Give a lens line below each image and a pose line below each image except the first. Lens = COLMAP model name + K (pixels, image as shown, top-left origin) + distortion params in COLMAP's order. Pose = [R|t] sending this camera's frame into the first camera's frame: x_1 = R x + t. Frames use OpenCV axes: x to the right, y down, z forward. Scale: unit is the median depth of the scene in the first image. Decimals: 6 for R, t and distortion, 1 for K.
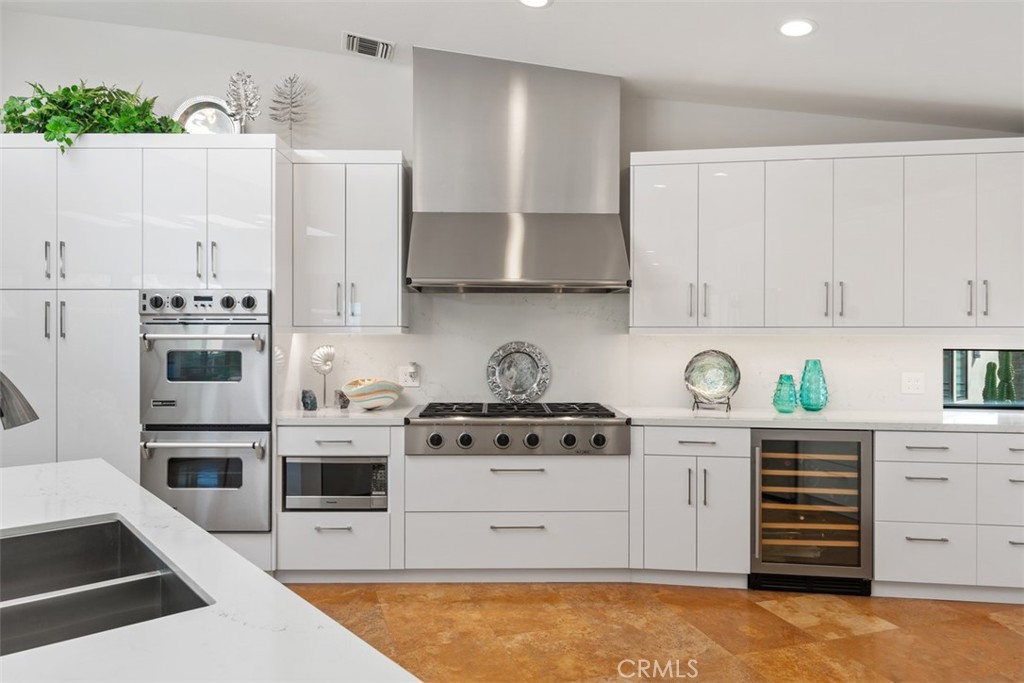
lens RADIAL K [[716.9, 0, 512.0], [0, 716.9, 341.5], [0, 0, 1]] dist [-0.010372, -0.001822]
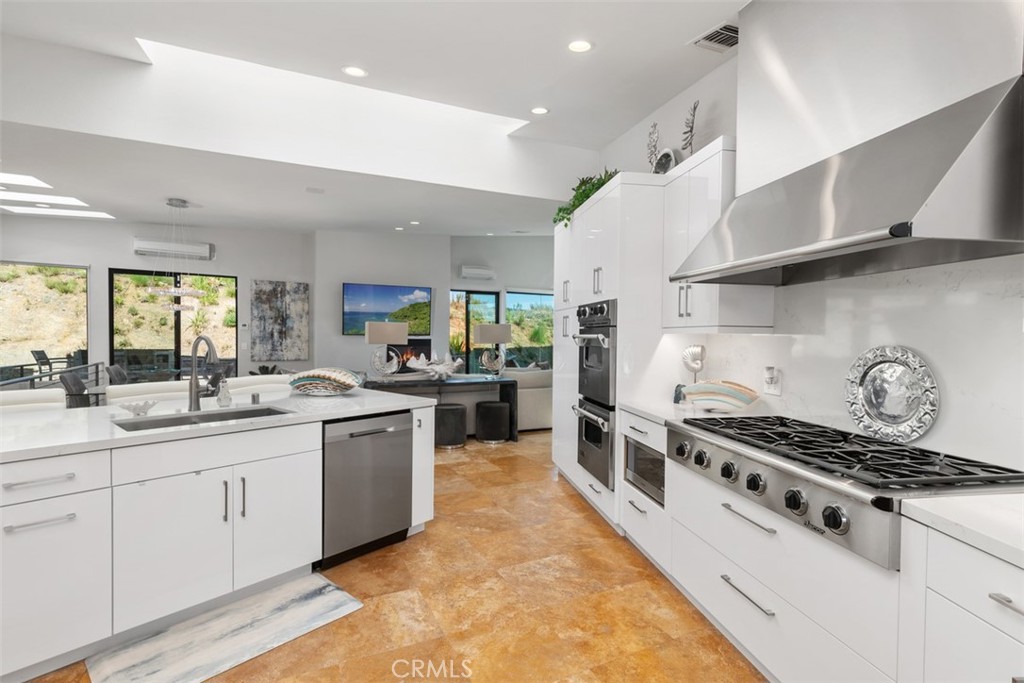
lens RADIAL K [[502.5, 0, 512.0], [0, 502.5, 341.5], [0, 0, 1]] dist [0.000455, -0.000062]
pose [[0.091158, 0.014719, -0.995728, 0.522186], [-0.011777, 0.999837, 0.013702, -0.008156], [0.995767, 0.010478, 0.091316, 0.734864]]
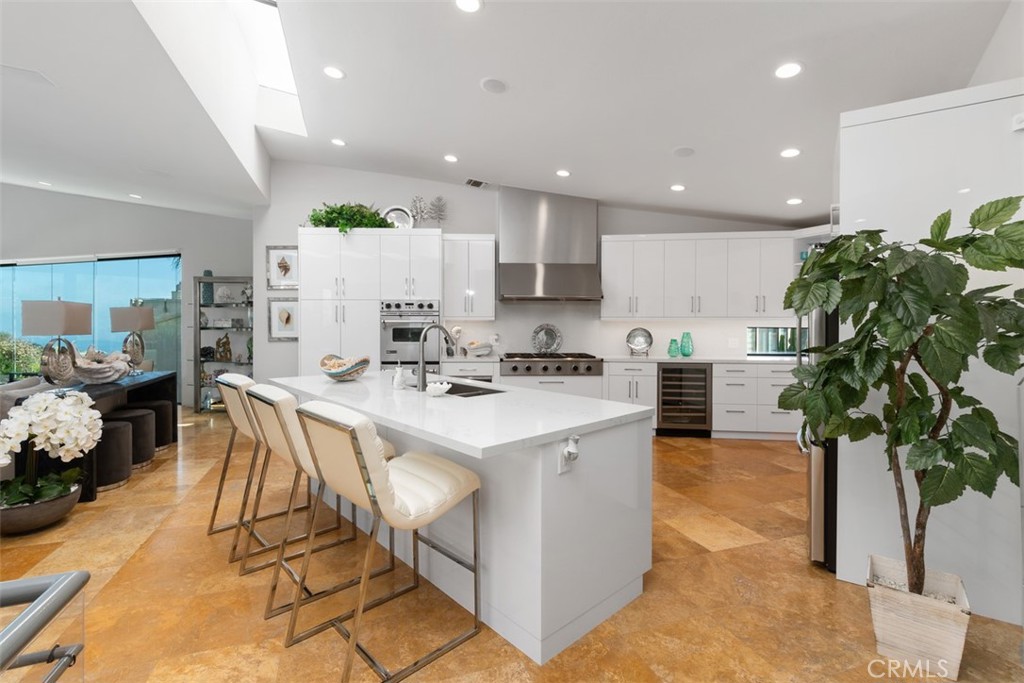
lens RADIAL K [[465.7, 0, 507.5], [0, 465.7, 331.9], [0, 0, 1]] dist [0.000828, -0.000034]
pose [[0.999972, 0.000143, 0.007479, -0.135279], [-0.000251, 0.999895, 0.014497, 0.004216], [-0.007476, -0.014498, 0.999867, -0.417929]]
